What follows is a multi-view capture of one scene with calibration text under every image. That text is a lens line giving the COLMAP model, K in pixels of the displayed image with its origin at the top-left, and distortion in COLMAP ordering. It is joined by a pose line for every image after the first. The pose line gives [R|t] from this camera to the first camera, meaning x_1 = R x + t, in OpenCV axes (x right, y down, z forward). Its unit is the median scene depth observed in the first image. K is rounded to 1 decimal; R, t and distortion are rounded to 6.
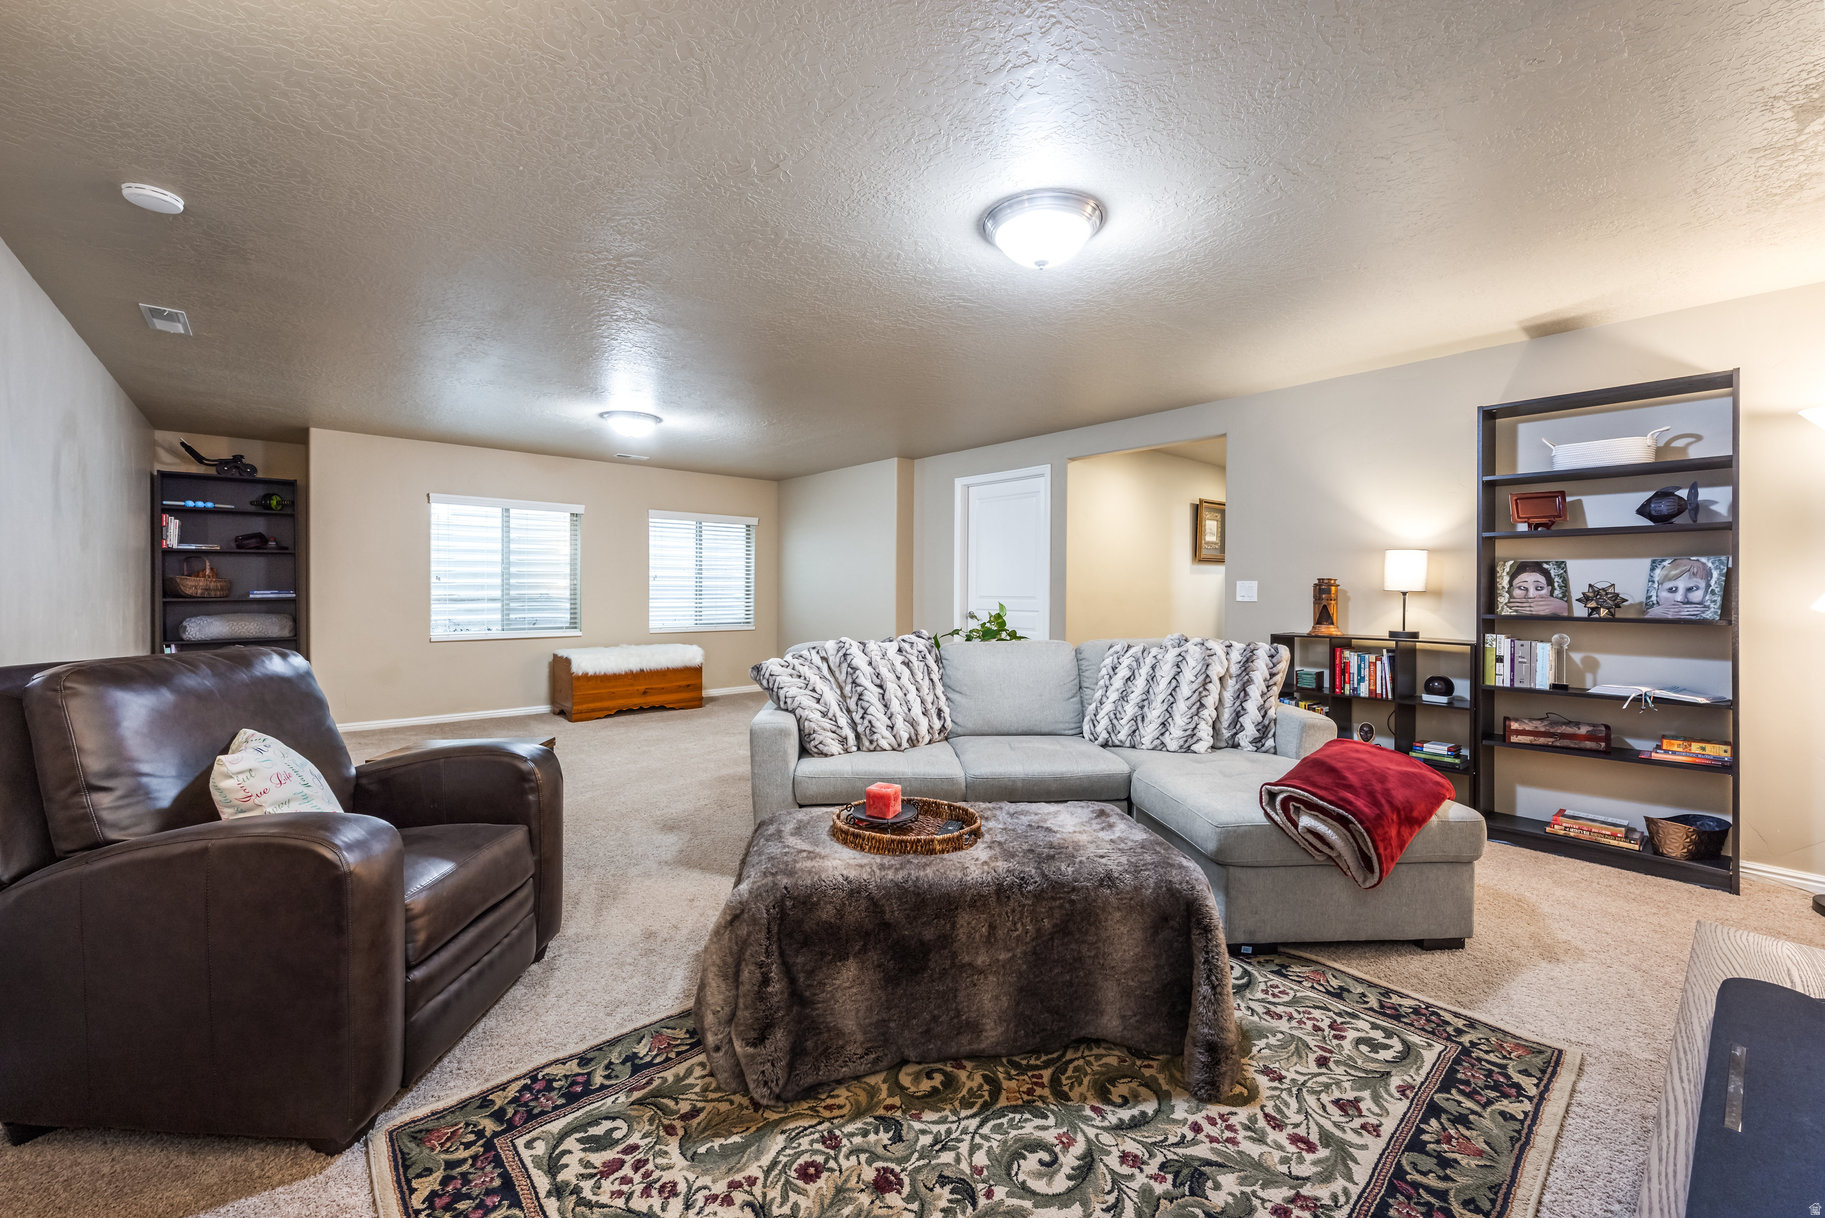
lens RADIAL K [[710.9, 0, 912.5], [0, 710.9, 609.0], [0, 0, 1]] dist [0.002256, 0.000153]
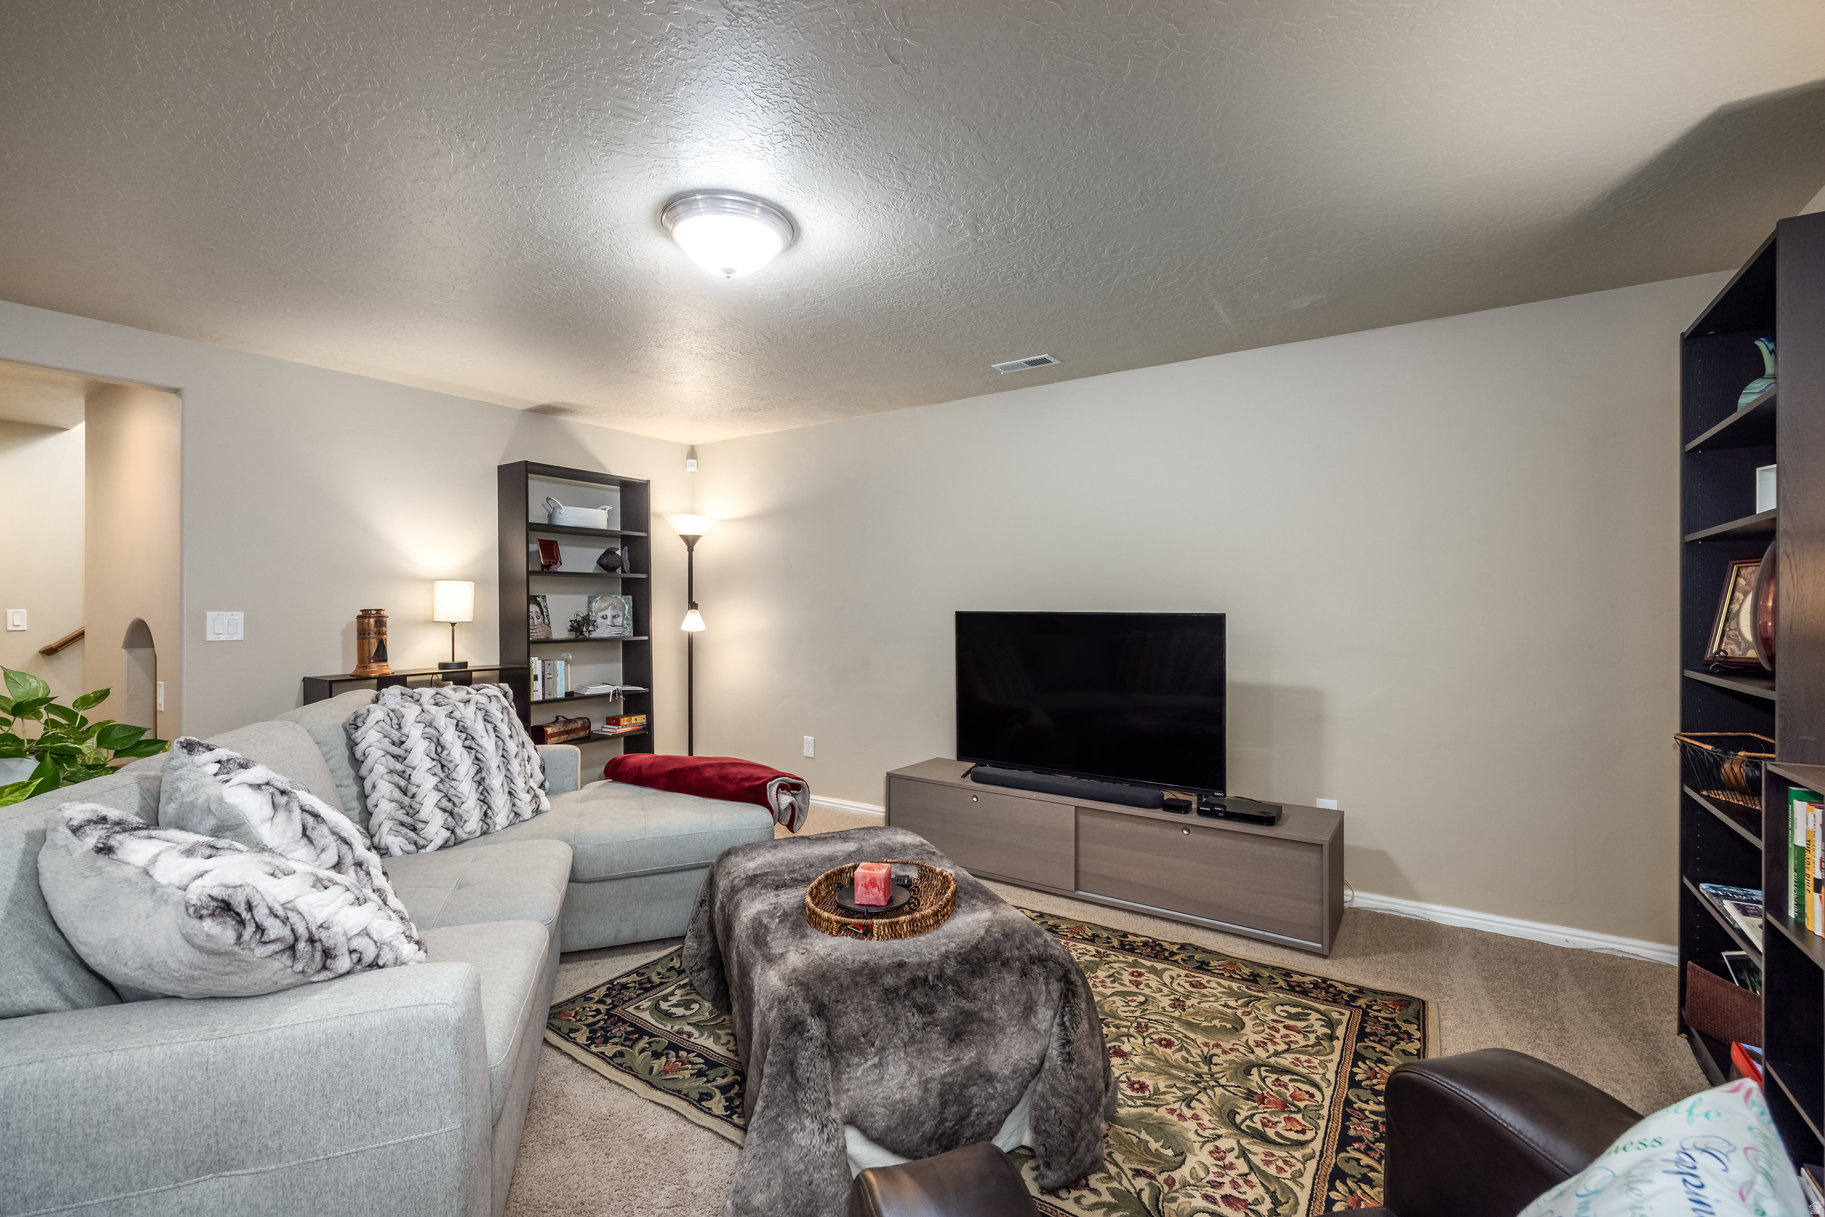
lens RADIAL K [[783.0, 0, 912.5], [0, 783.0, 608.5], [0, 0, 1]] dist [-0.000568, -0.000159]
pose [[-0.249232, -0.005908, 0.968426, -1.242205], [0.026933, 0.999552, 0.013029, -0.093706], [-0.968069, 0.029330, -0.248961, 1.516298]]
